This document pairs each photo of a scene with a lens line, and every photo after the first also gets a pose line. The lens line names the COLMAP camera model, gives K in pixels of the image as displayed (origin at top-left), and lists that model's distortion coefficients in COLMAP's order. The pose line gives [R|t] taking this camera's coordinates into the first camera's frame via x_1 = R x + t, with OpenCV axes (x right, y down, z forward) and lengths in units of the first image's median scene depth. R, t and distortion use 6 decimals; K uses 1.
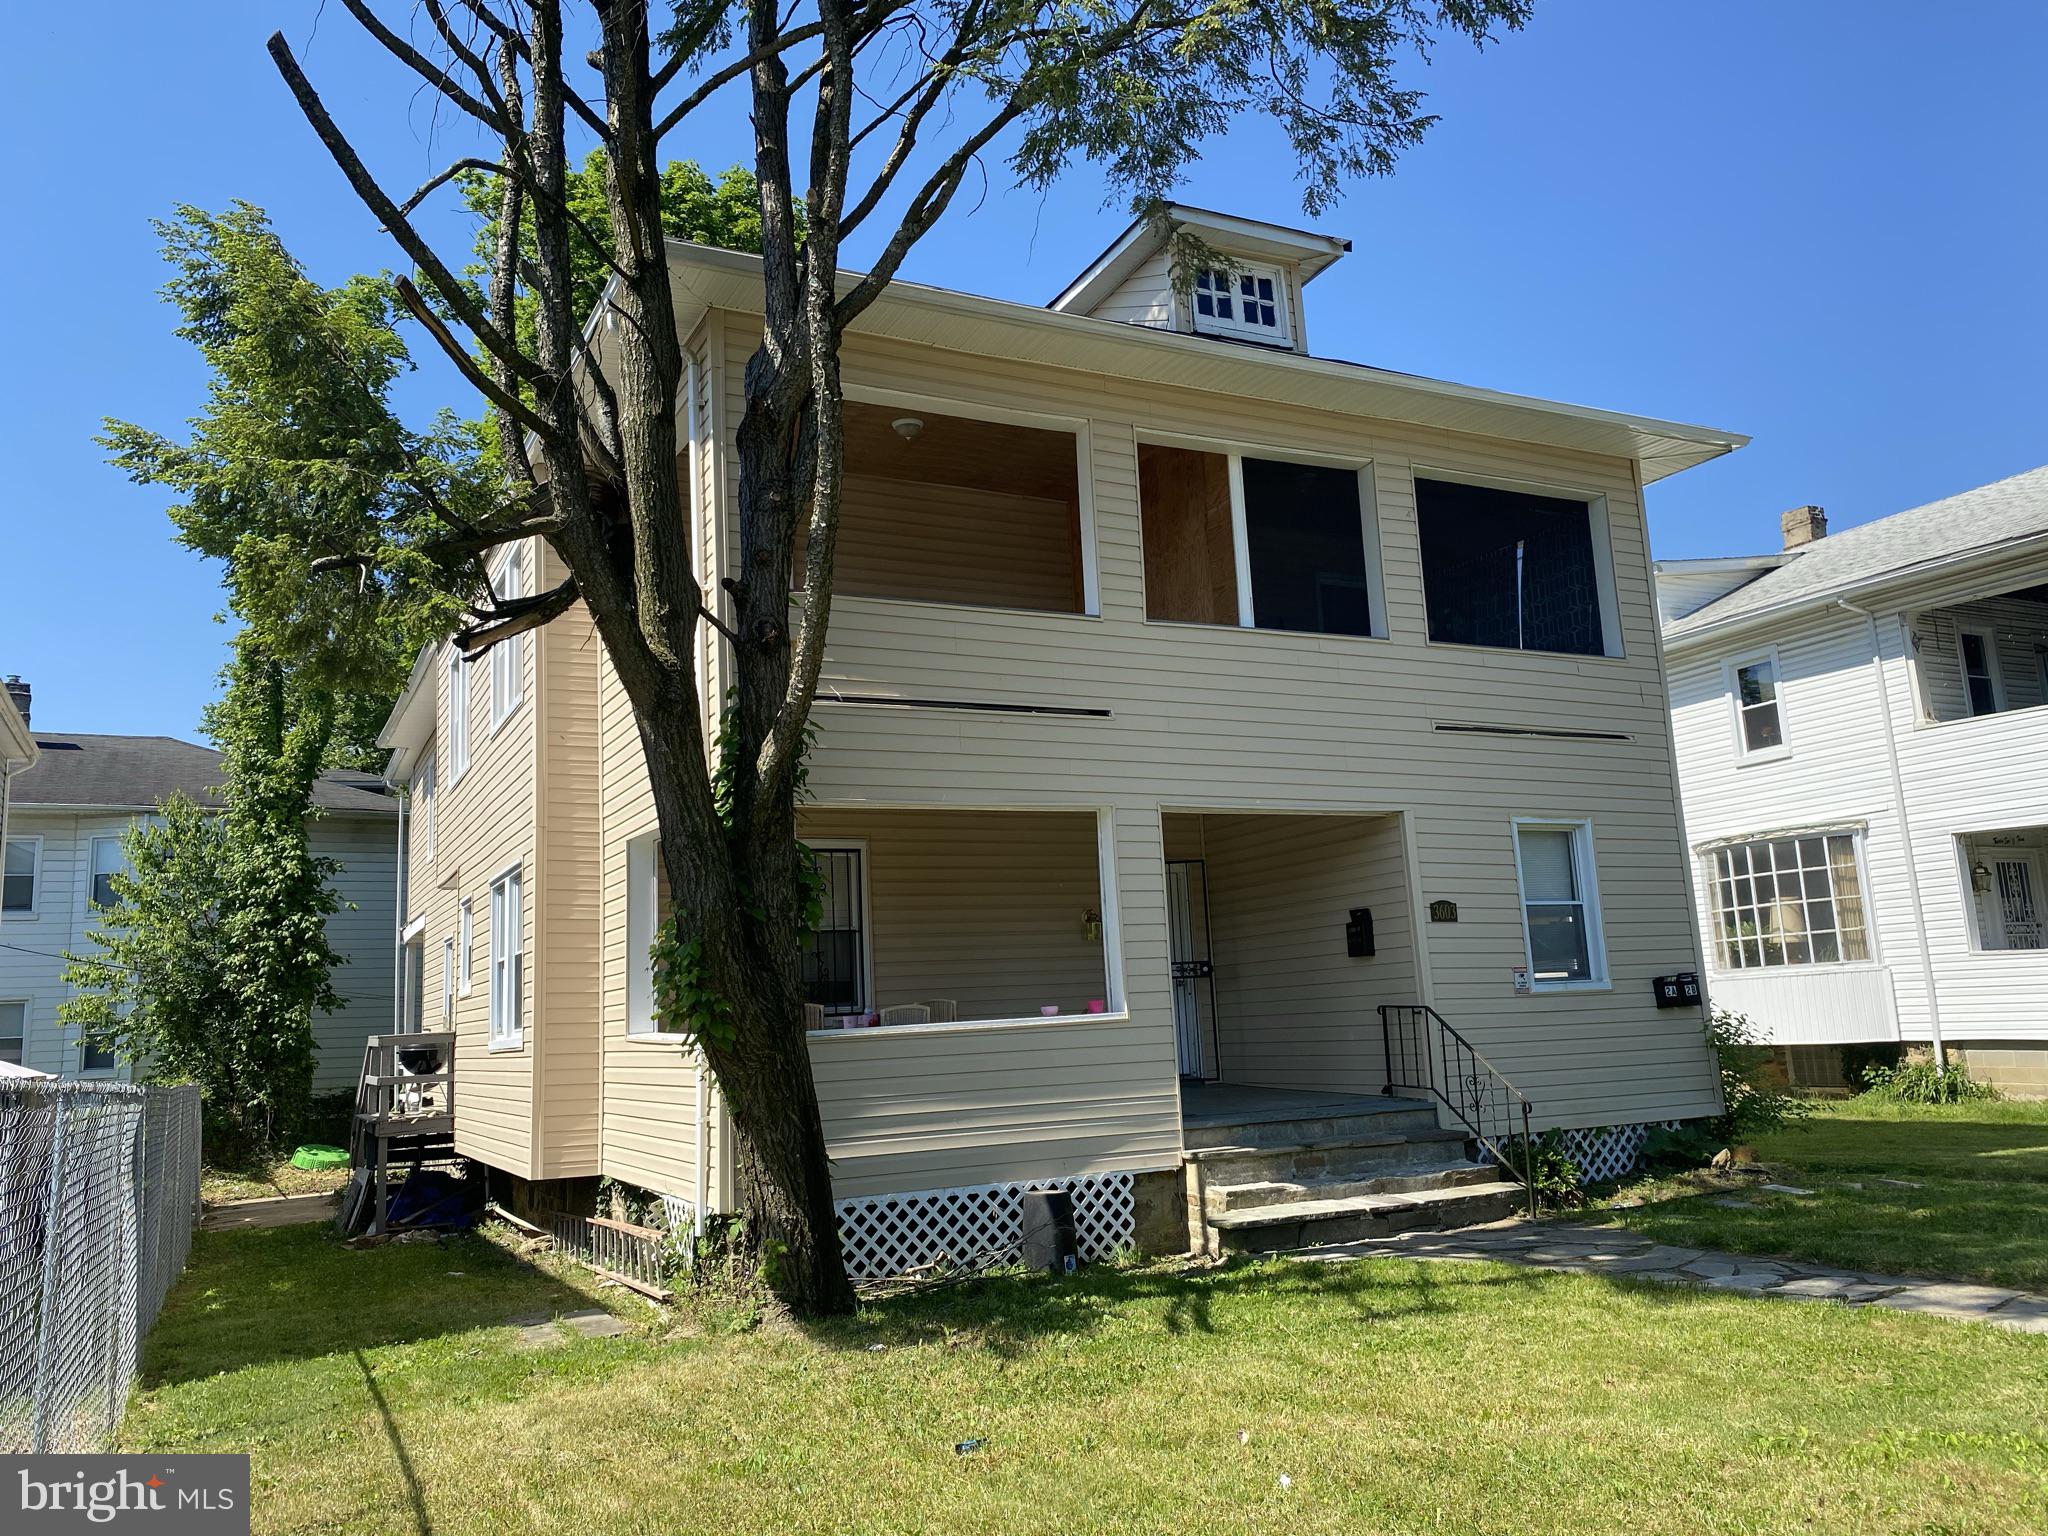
lens RADIAL K [[1582.1, 0, 1024.6], [0, 1582.1, 743.2], [0, 0, 1]] dist [0.001165, -0.002238]
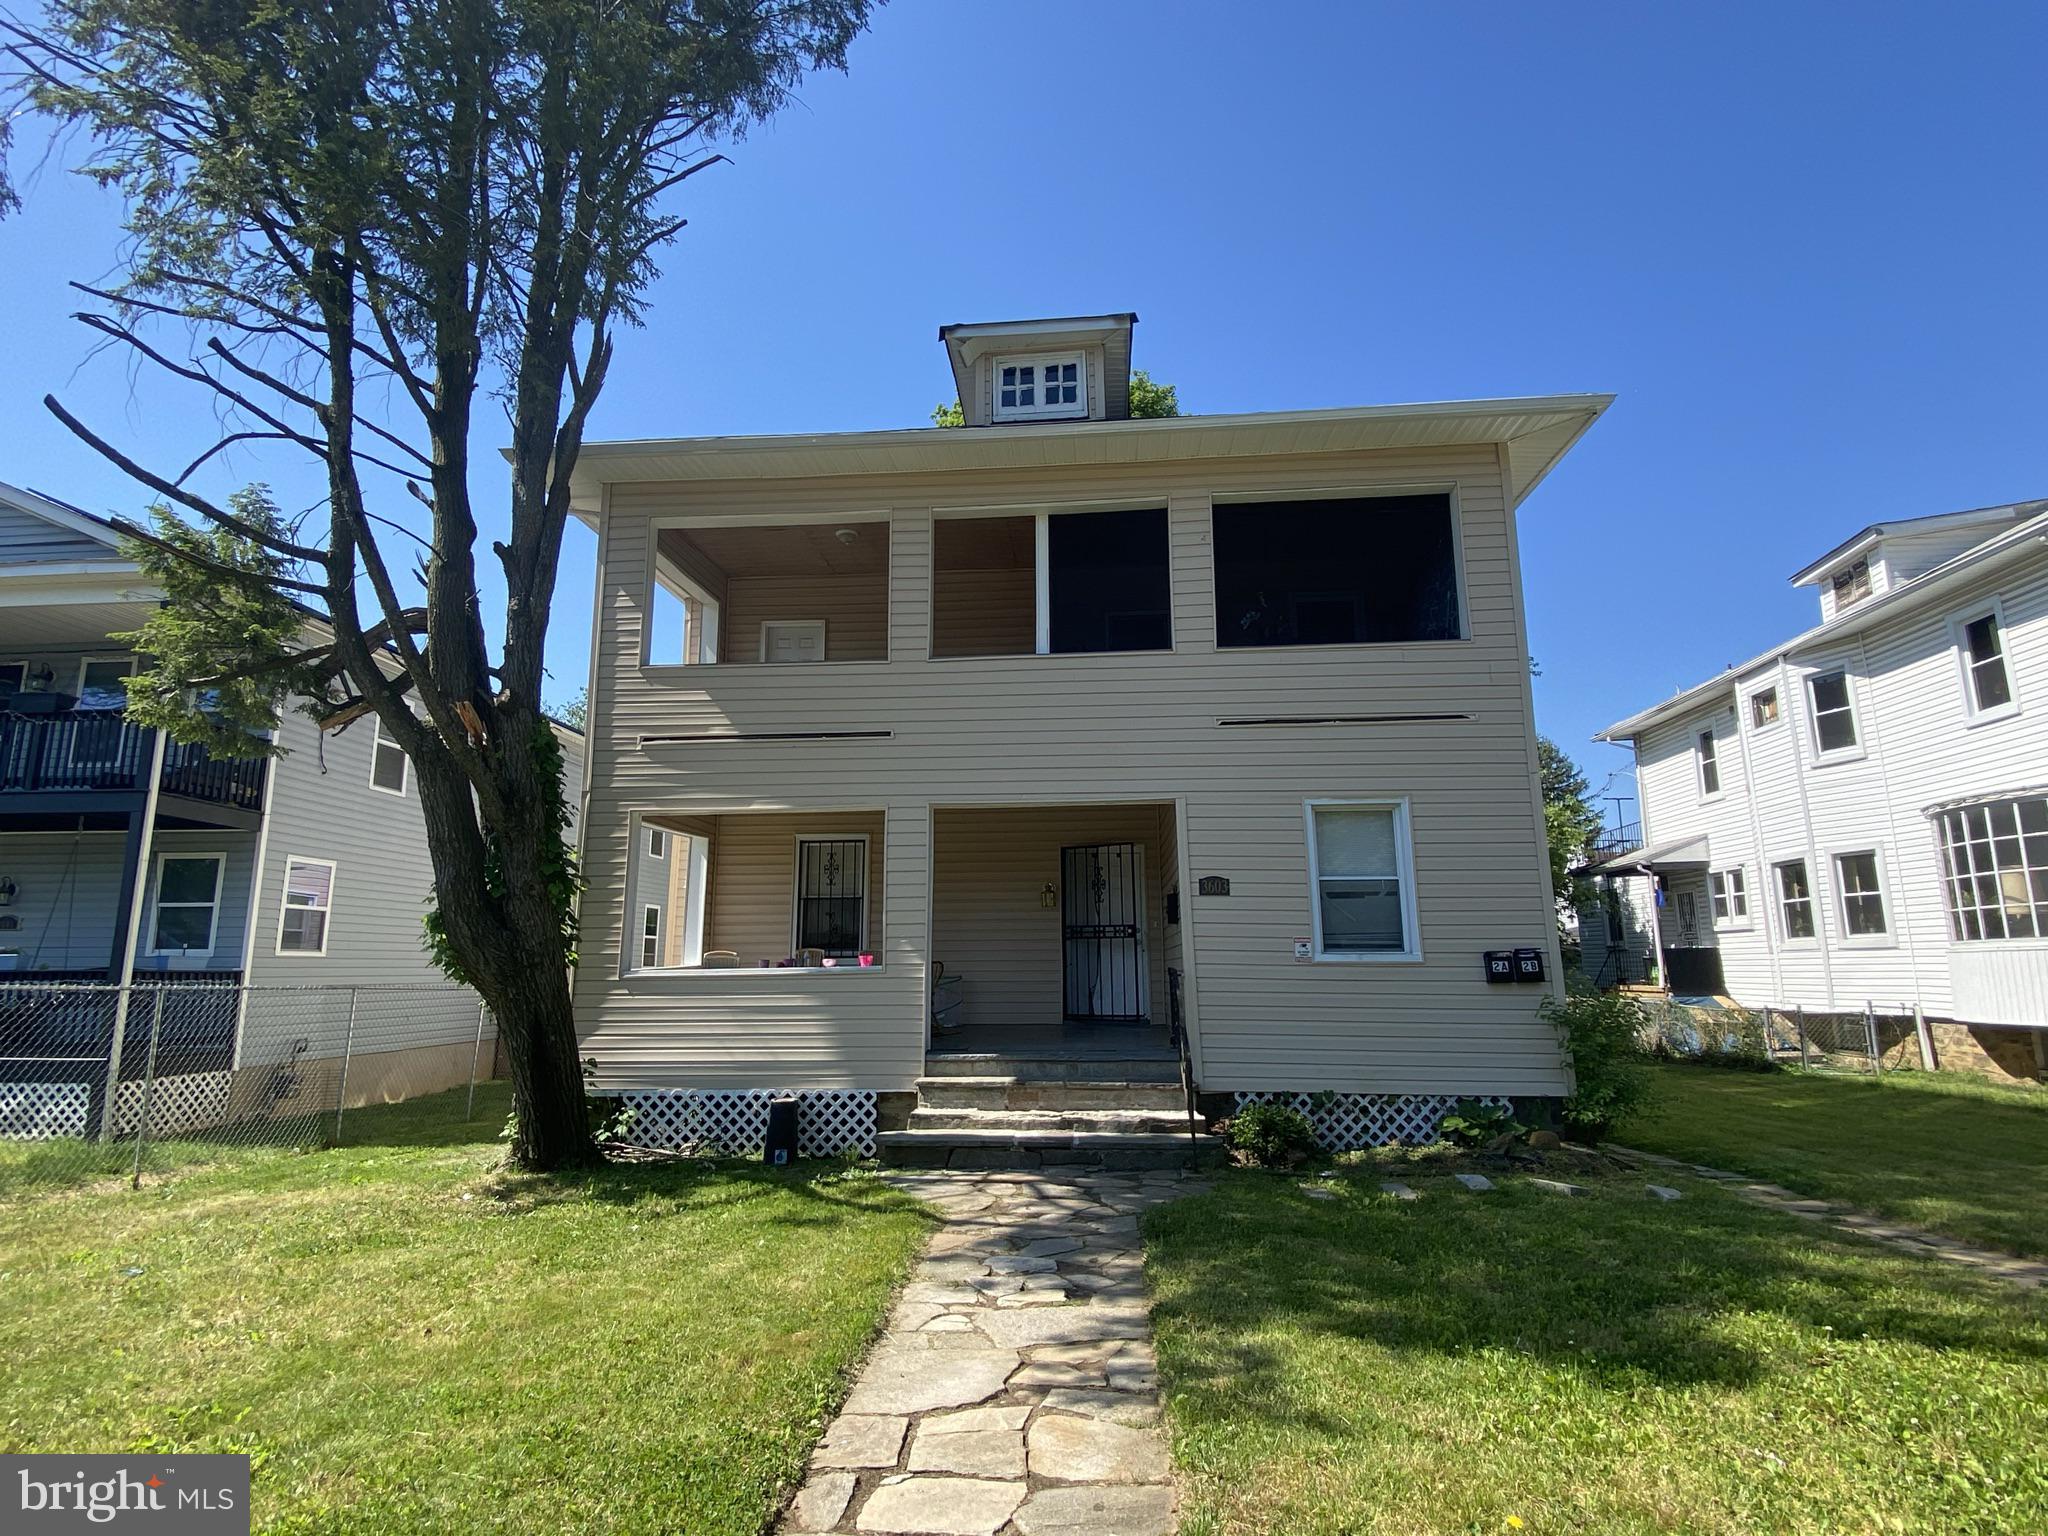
lens RADIAL K [[1042.4, 0, 1024.0], [0, 1042.4, 768.0], [0, 0, 1]] dist [0.051175, -0.040072]
pose [[0.851862, -0.053167, -0.521061, 0.526302], [0.057747, 0.998303, -0.007455, 0.019585], [0.520573, -0.023739, 0.853487, 0.288393]]
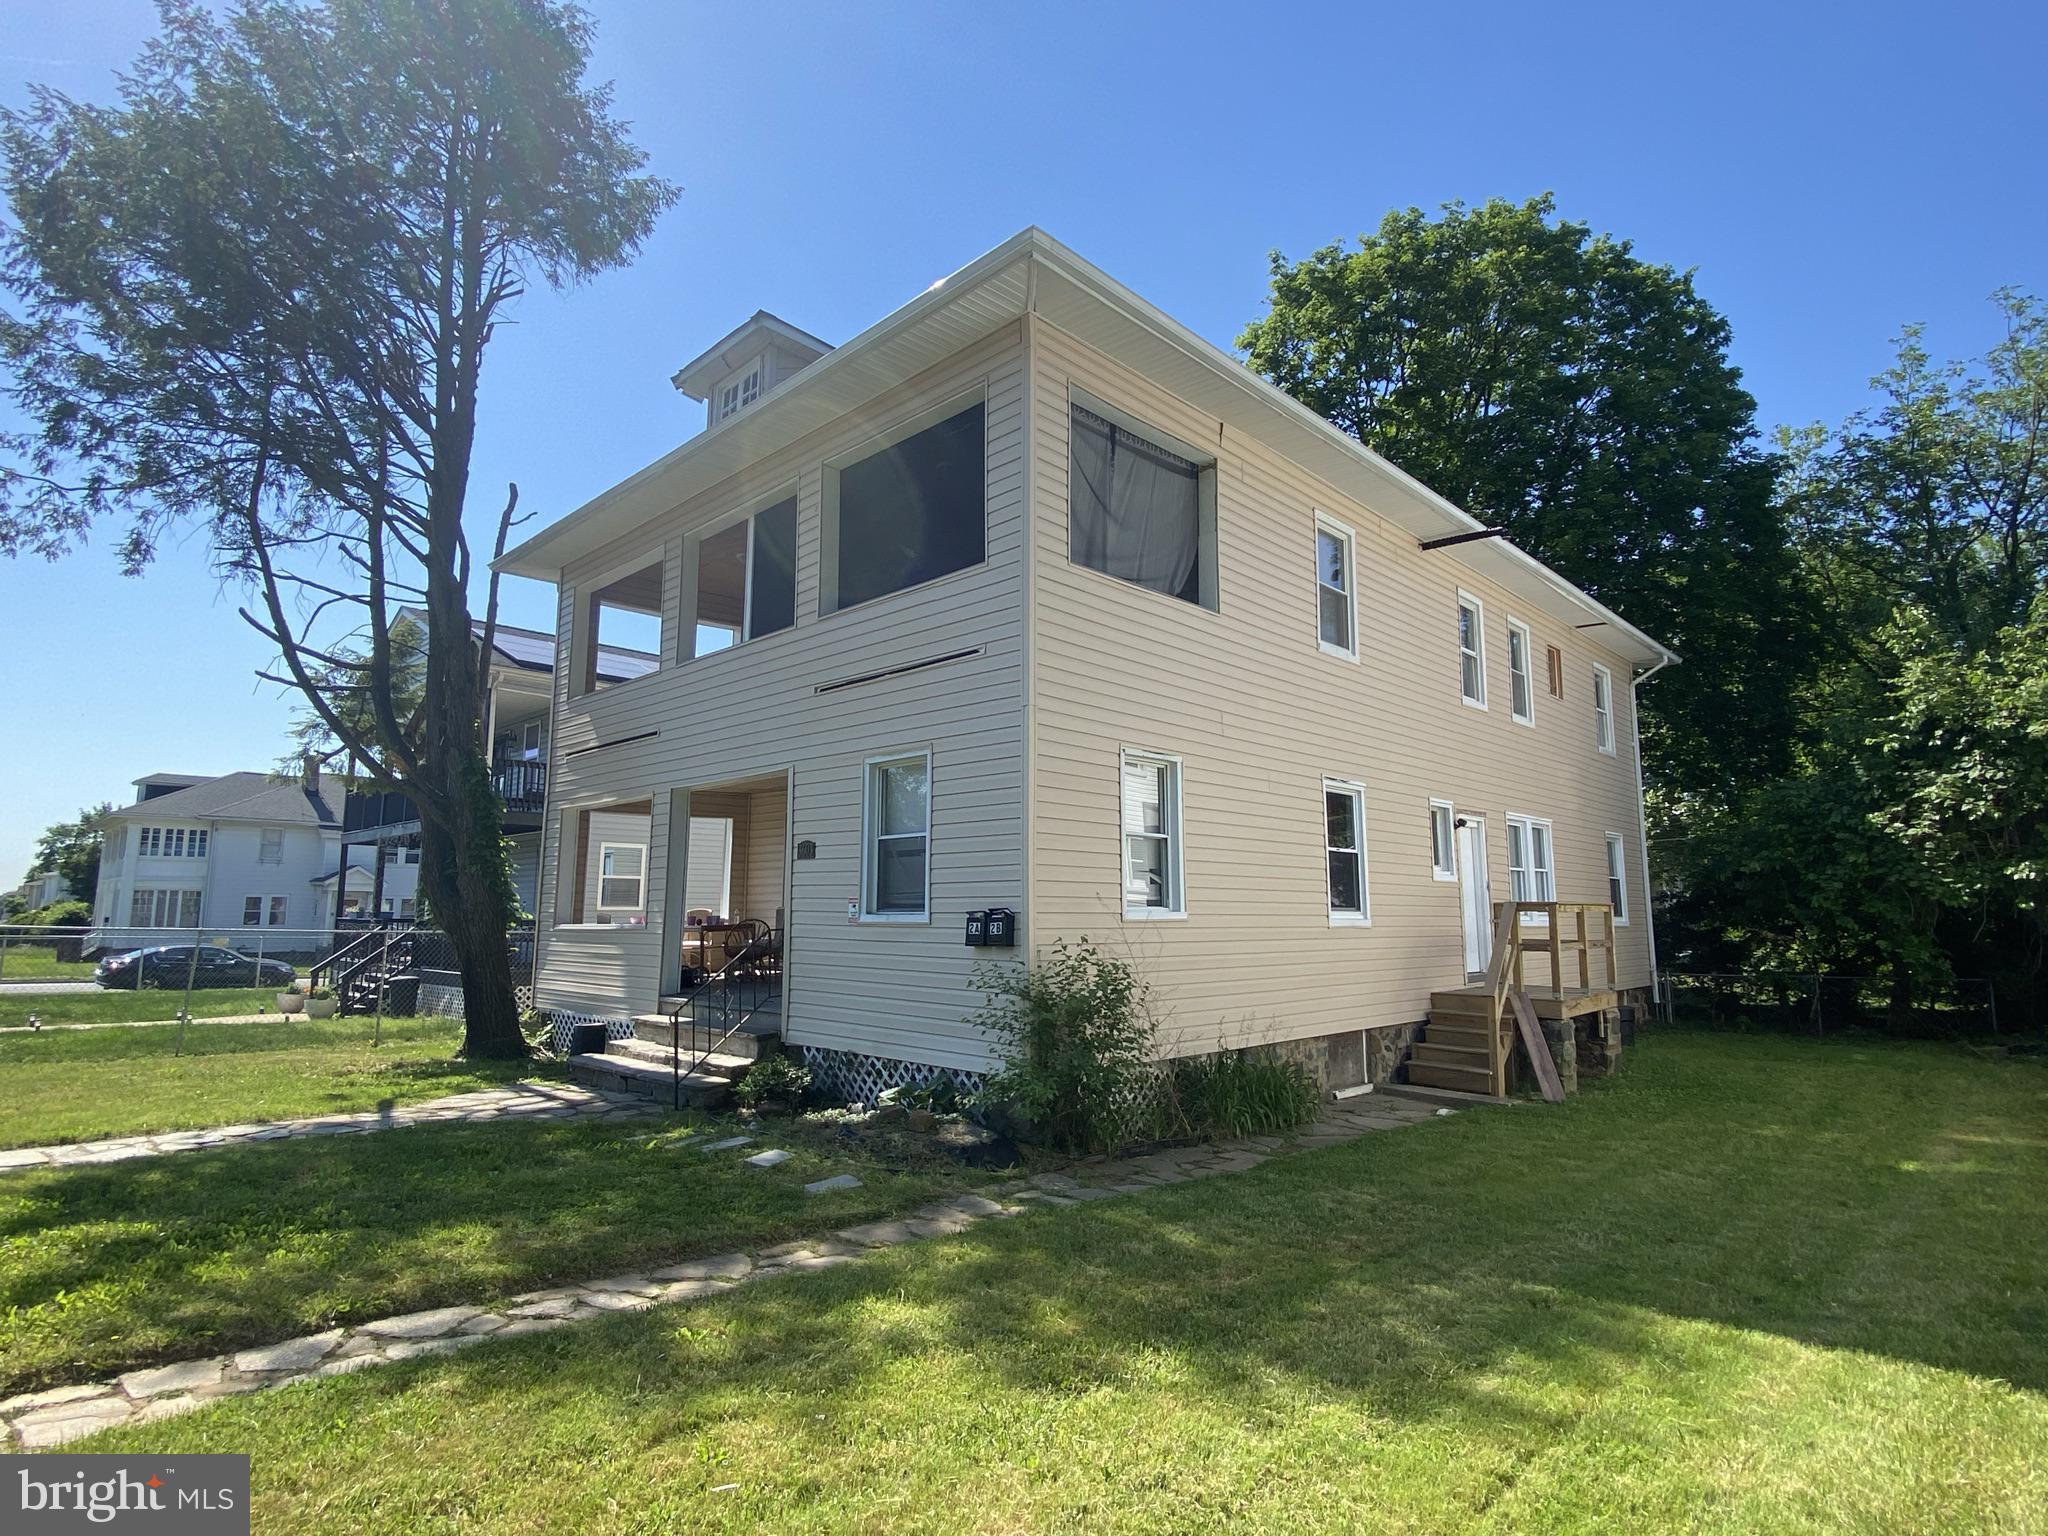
lens RADIAL K [[1042.4, 0, 1024.0], [0, 1042.4, 768.0], [0, 0, 1]] dist [0.051175, -0.040072]
pose [[0.327190, -0.082251, -0.941372, 1.021791], [0.156091, 0.987224, -0.032005, 0.094070], [0.931978, -0.136468, 0.335848, 0.874455]]
